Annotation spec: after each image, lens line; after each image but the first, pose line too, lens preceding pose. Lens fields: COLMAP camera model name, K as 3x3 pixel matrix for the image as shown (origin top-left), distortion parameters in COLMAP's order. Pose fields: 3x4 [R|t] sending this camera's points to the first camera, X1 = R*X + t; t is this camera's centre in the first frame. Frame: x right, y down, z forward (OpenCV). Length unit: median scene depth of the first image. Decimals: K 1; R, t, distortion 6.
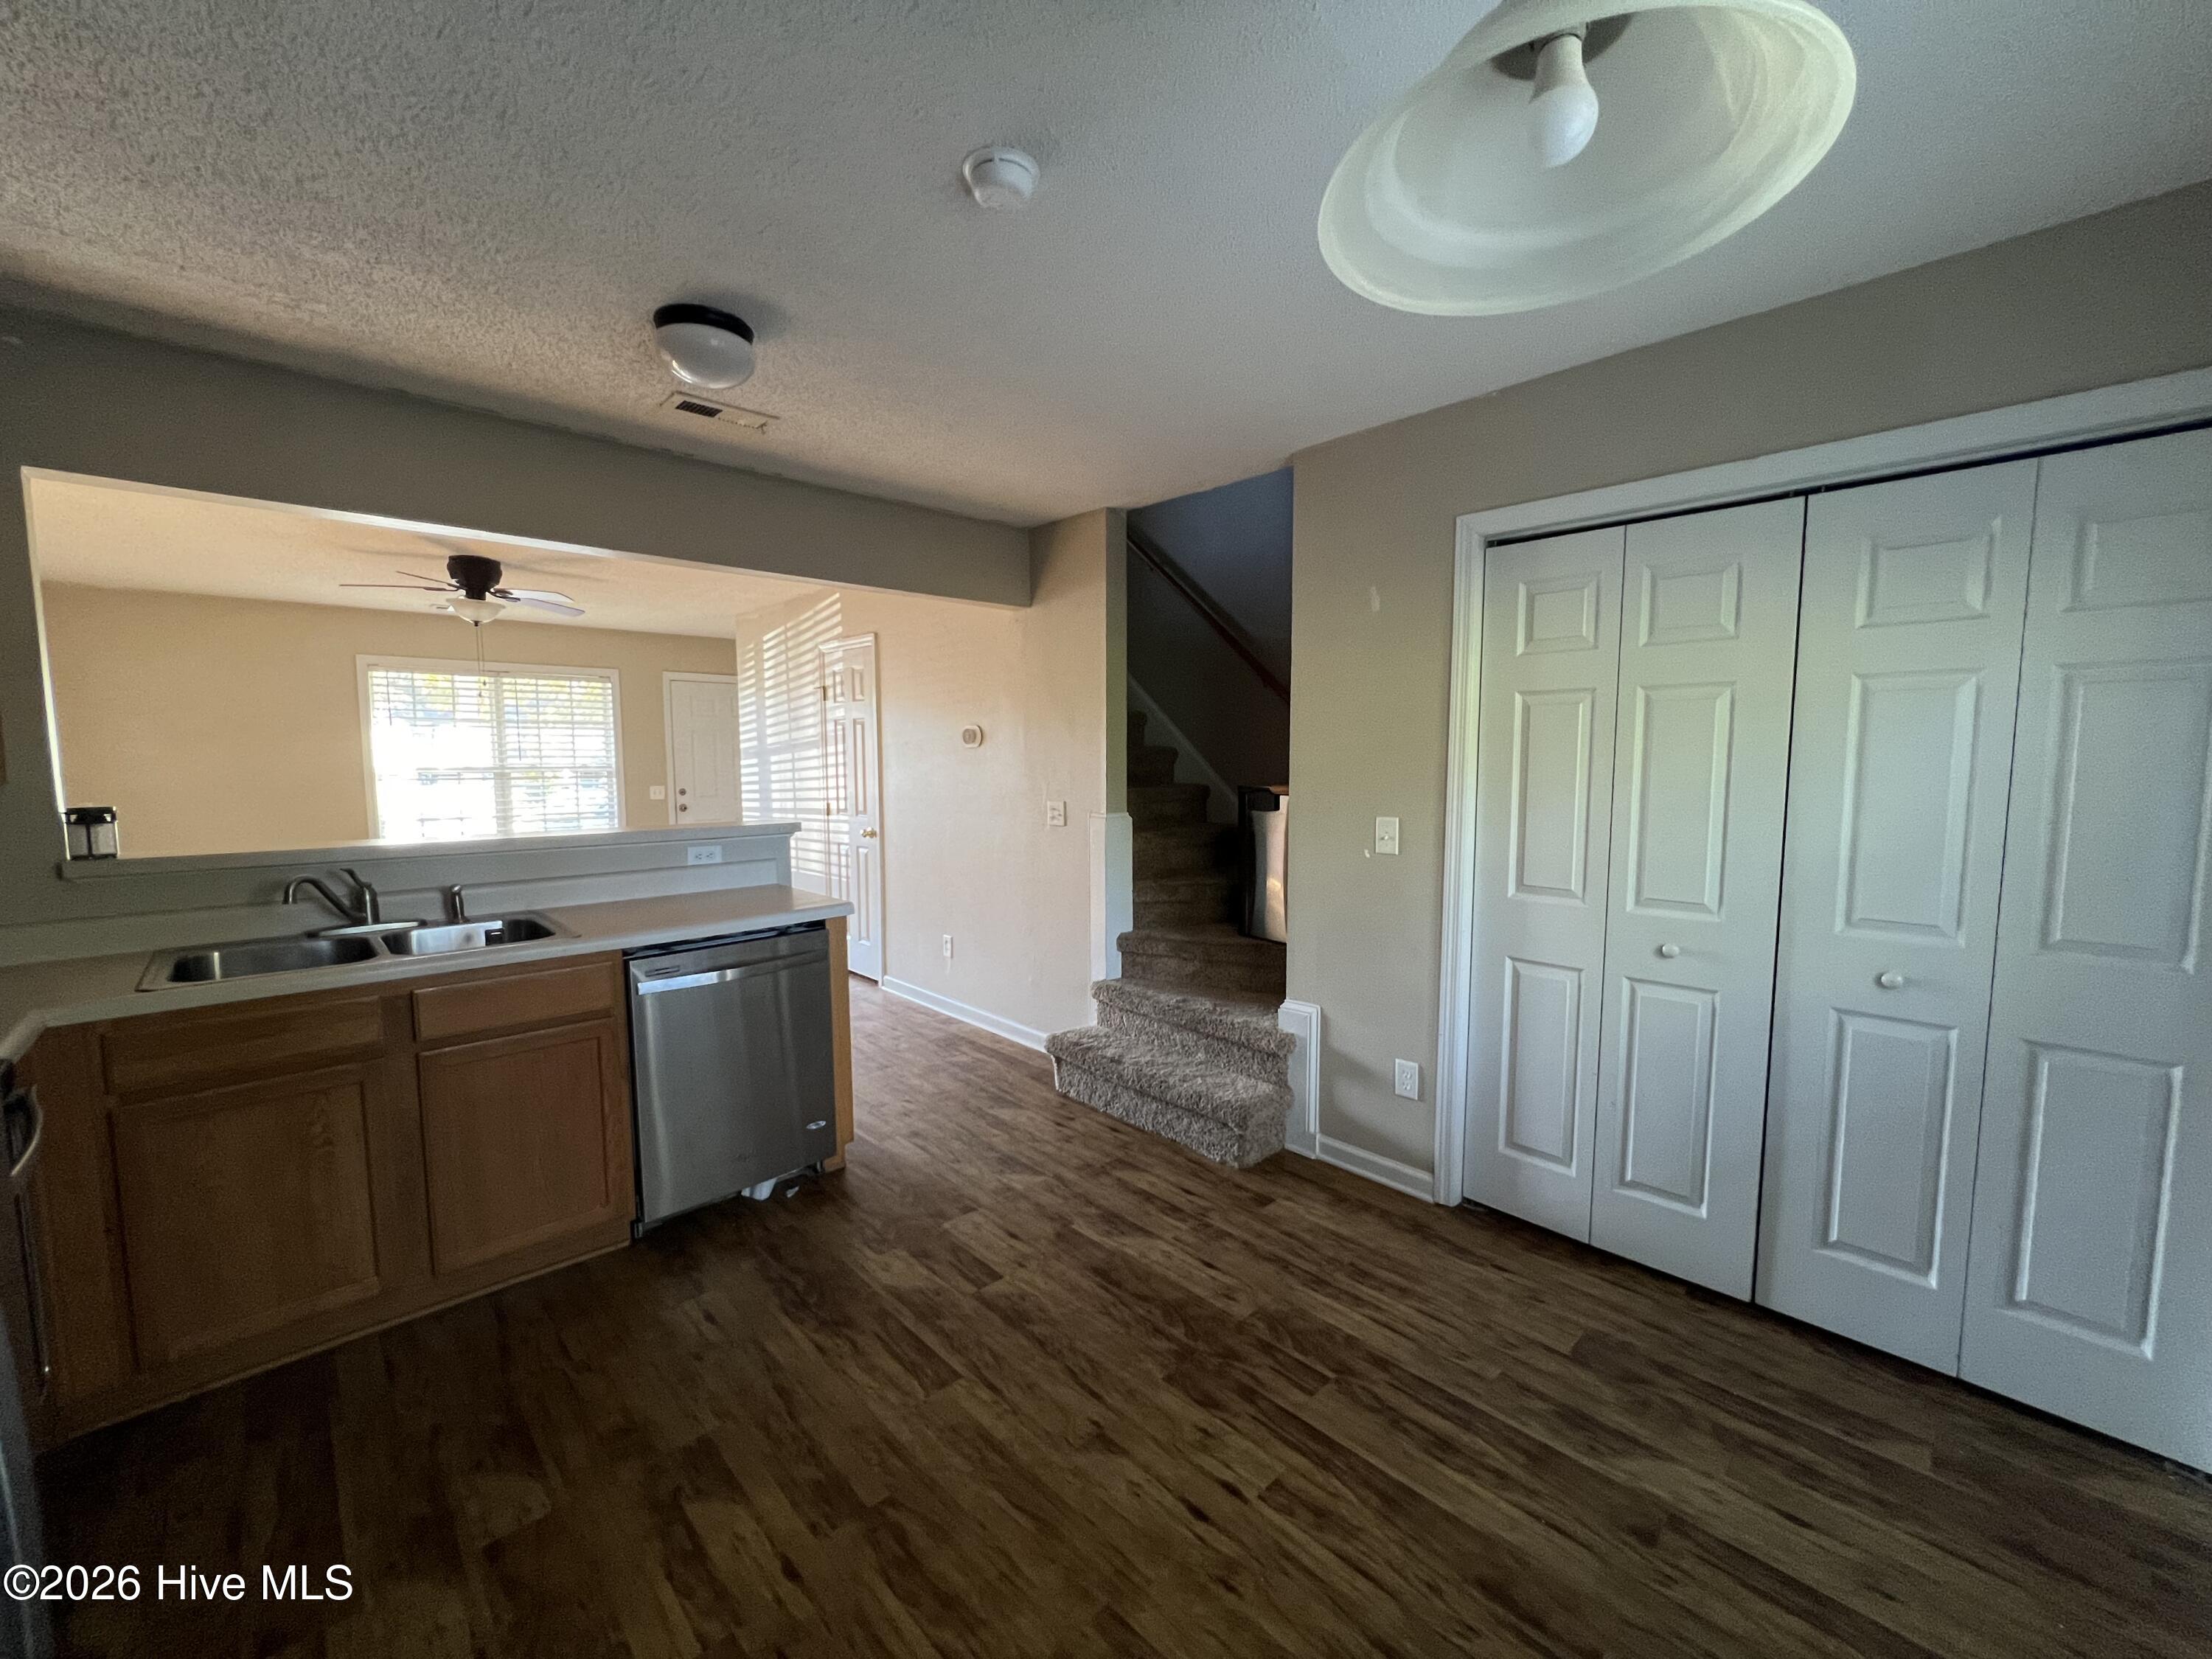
lens RADIAL K [[887.6, 0, 1108.1], [0, 887.6, 833.7], [0, 0, 1]] dist [-0.001042, 0.000305]
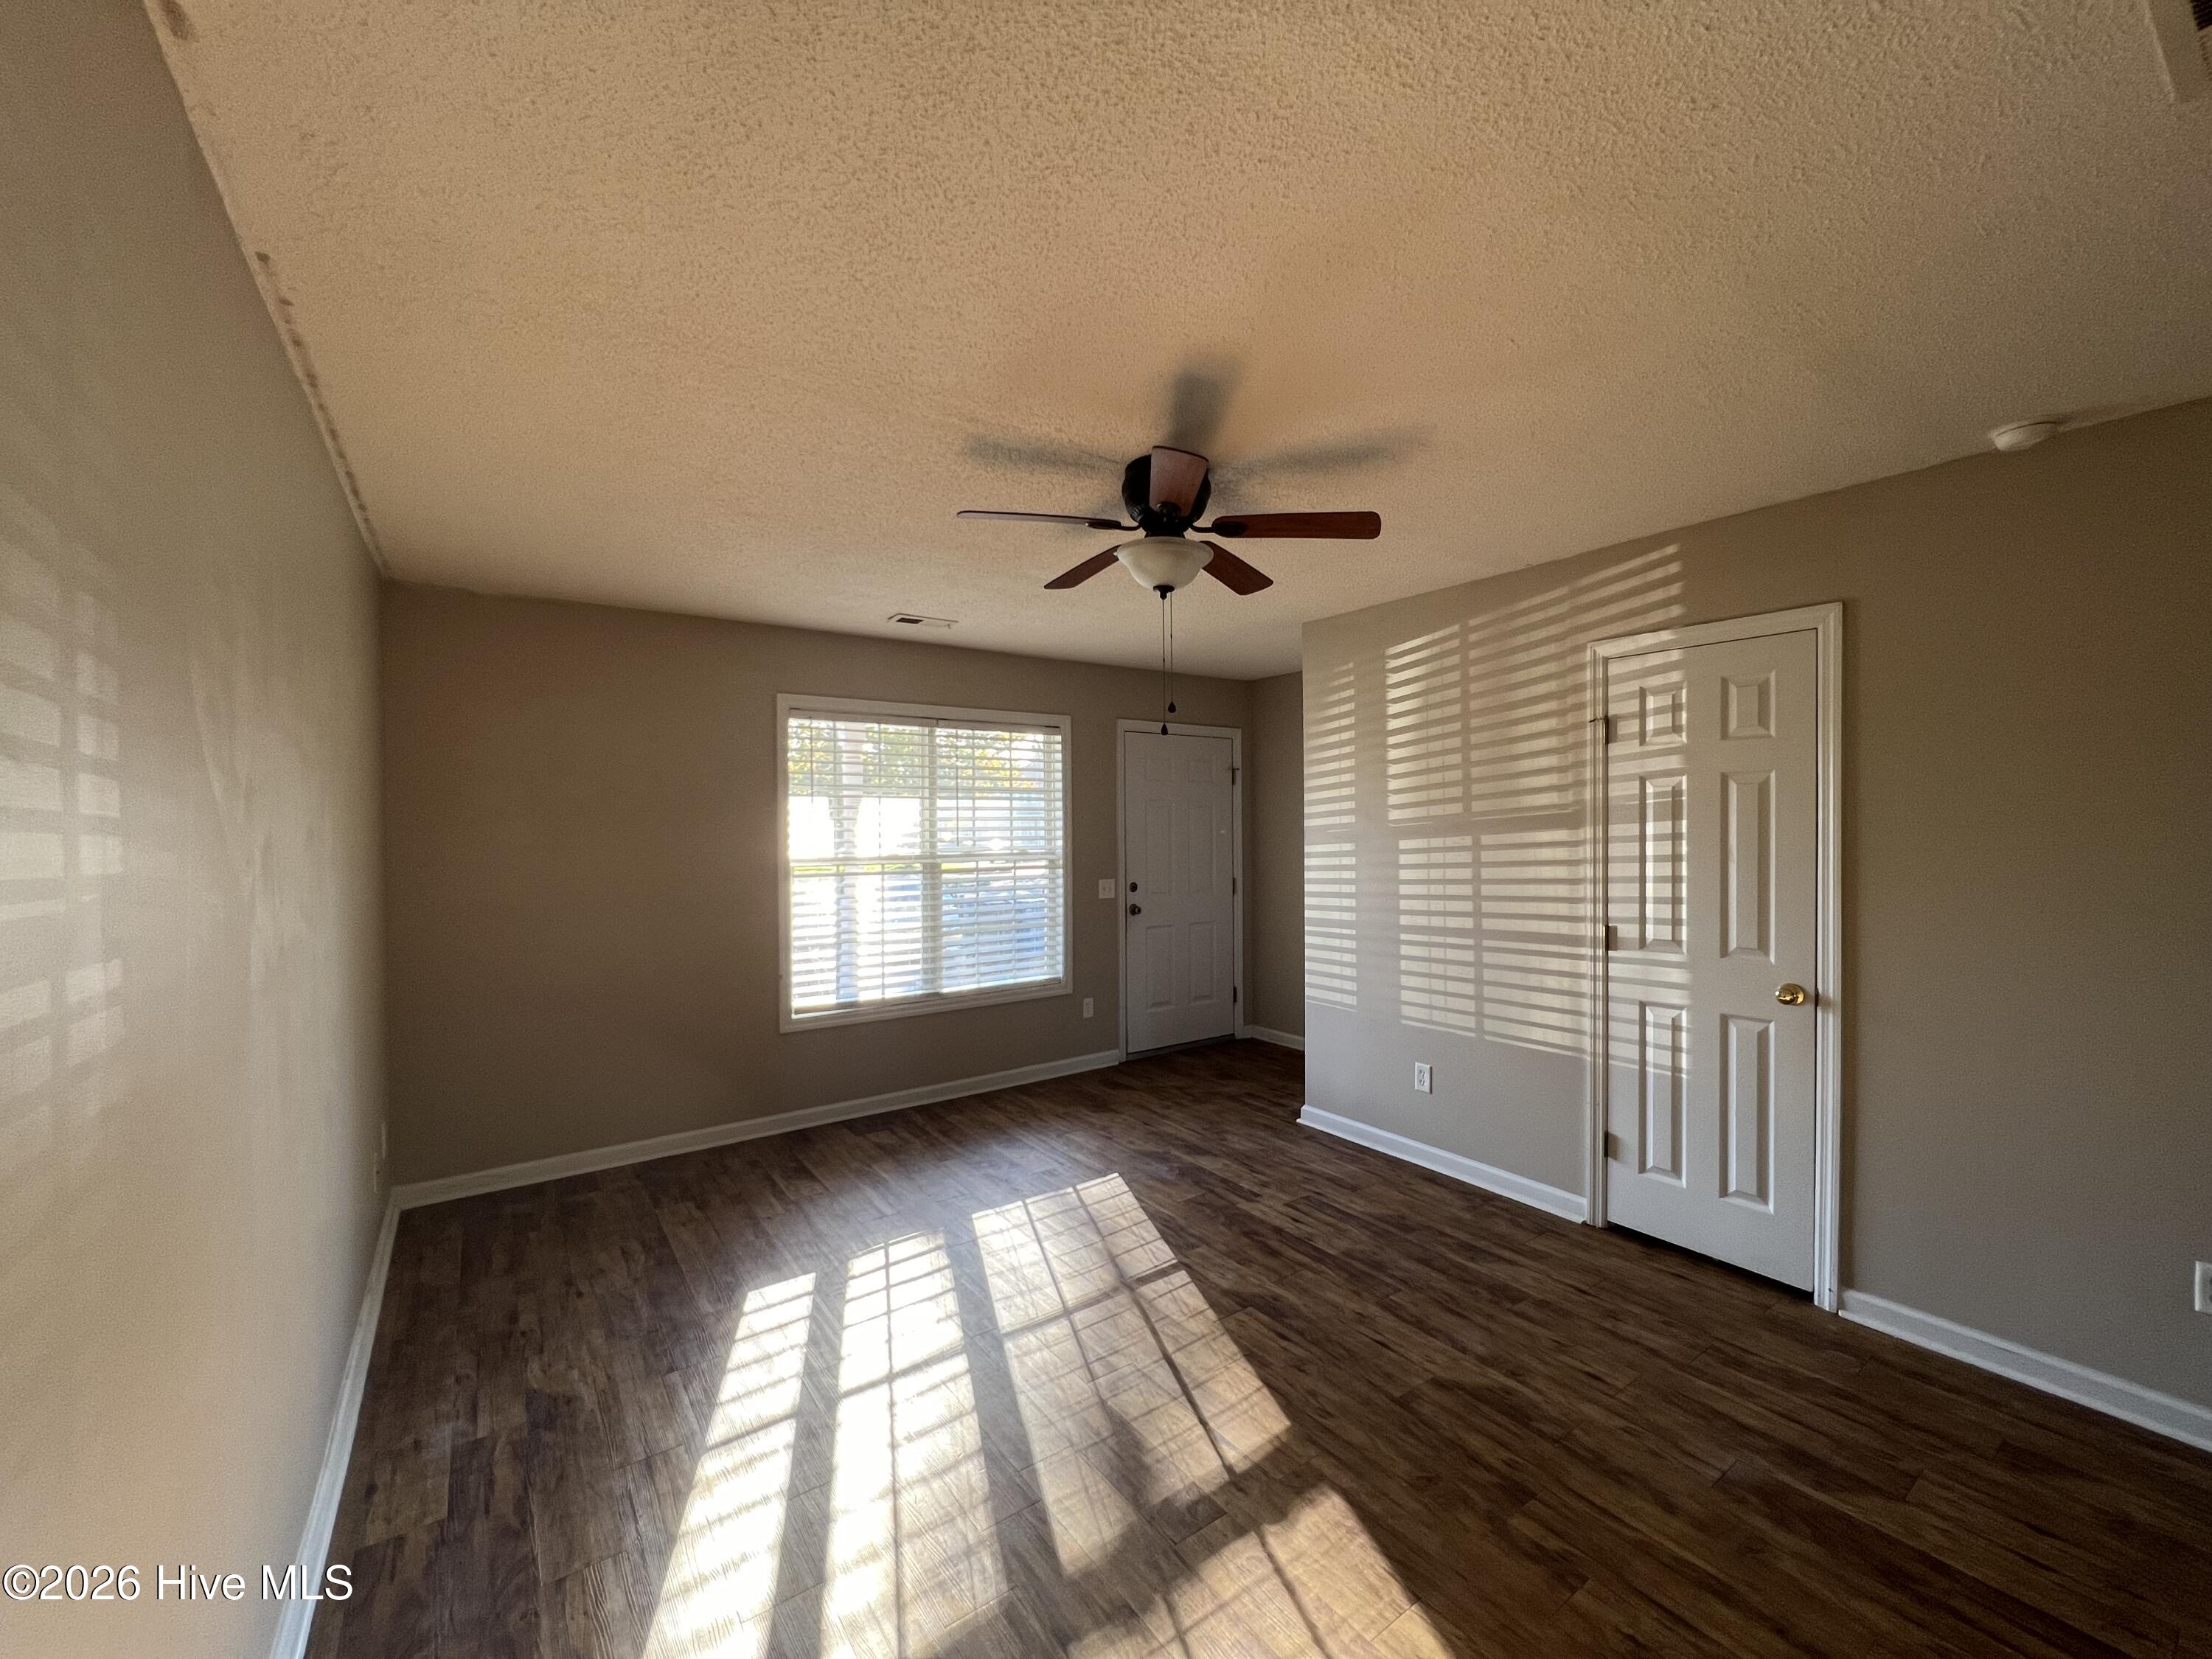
lens RADIAL K [[886.3, 0, 1105.5], [0, 886.3, 836.7], [0, 0, 1]] dist [0.001334, 0.000013]
pose [[0.989364, -0.004263, -0.145396, -1.262157], [-0.006577, 0.997237, -0.073992, -0.109680], [0.145309, 0.074162, 0.986603, 0.939364]]
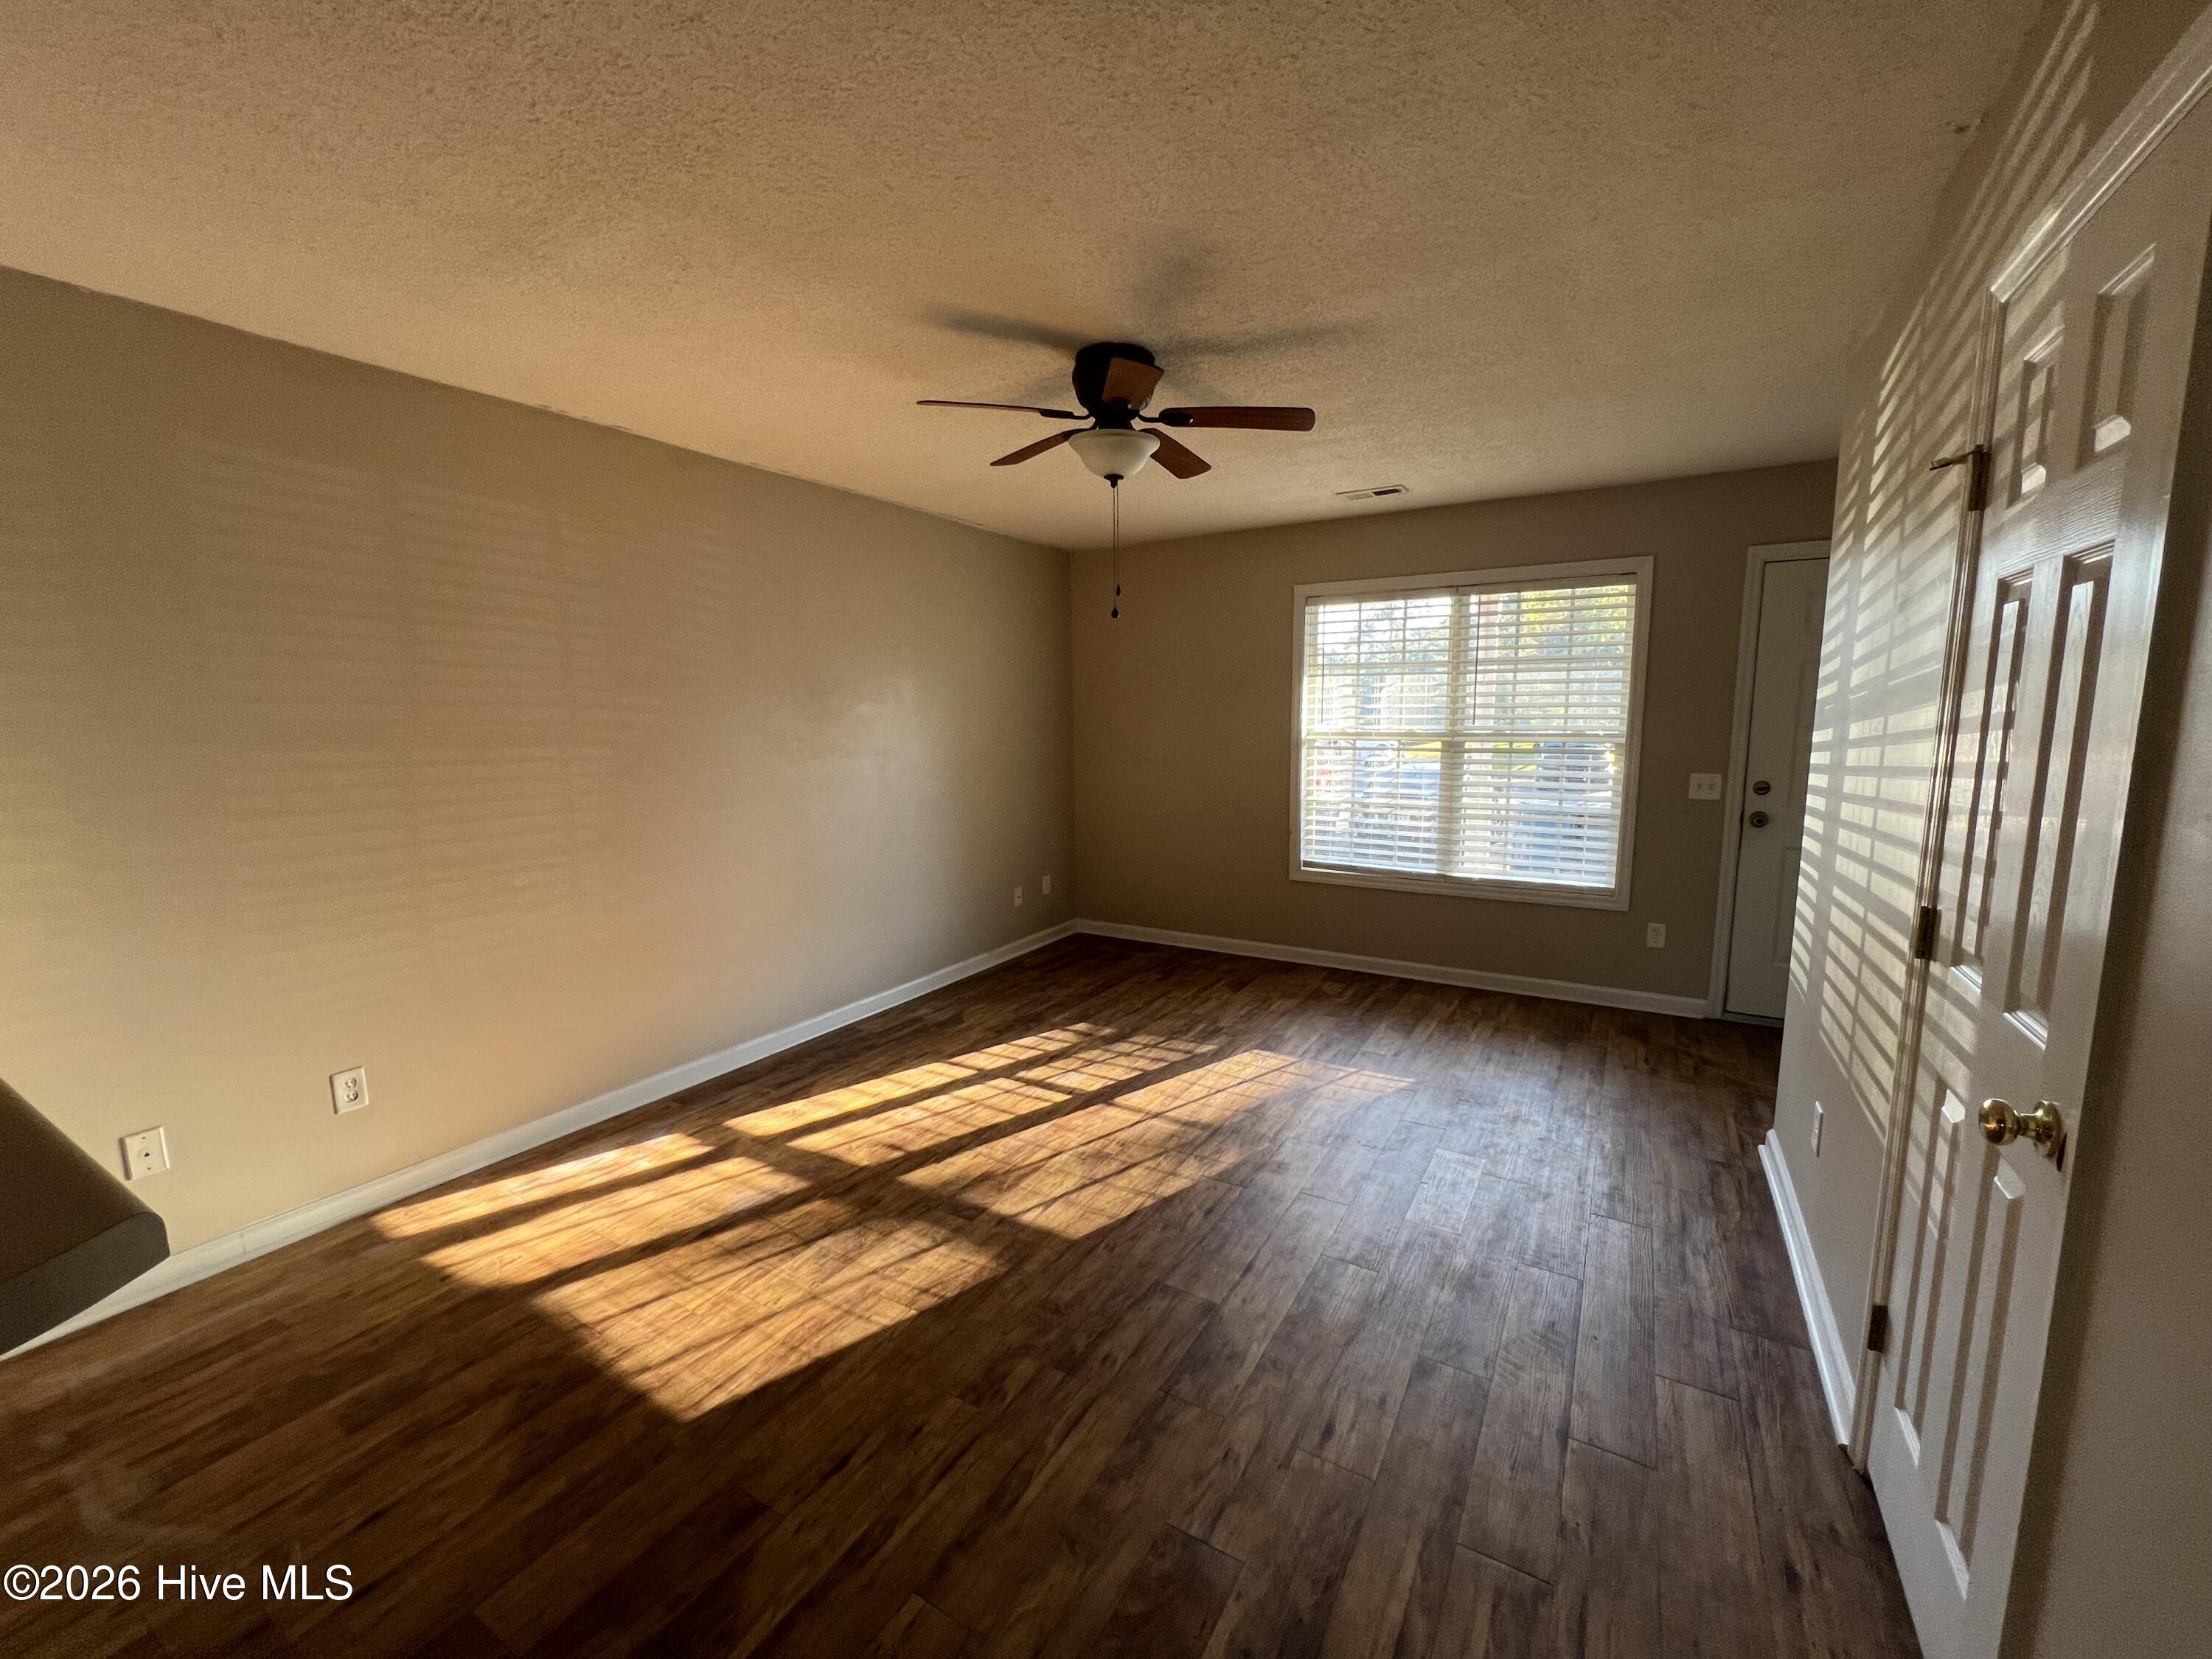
lens RADIAL K [[885.9, 0, 1104.3], [0, 885.9, 832.2], [0, 0, 1]] dist [0.000969, 0.000889]
pose [[0.267343, 0.128587, -0.954983, -0.308208], [-0.077120, 0.990732, 0.111811, -0.156549], [0.960510, 0.043756, 0.274782, 1.603113]]
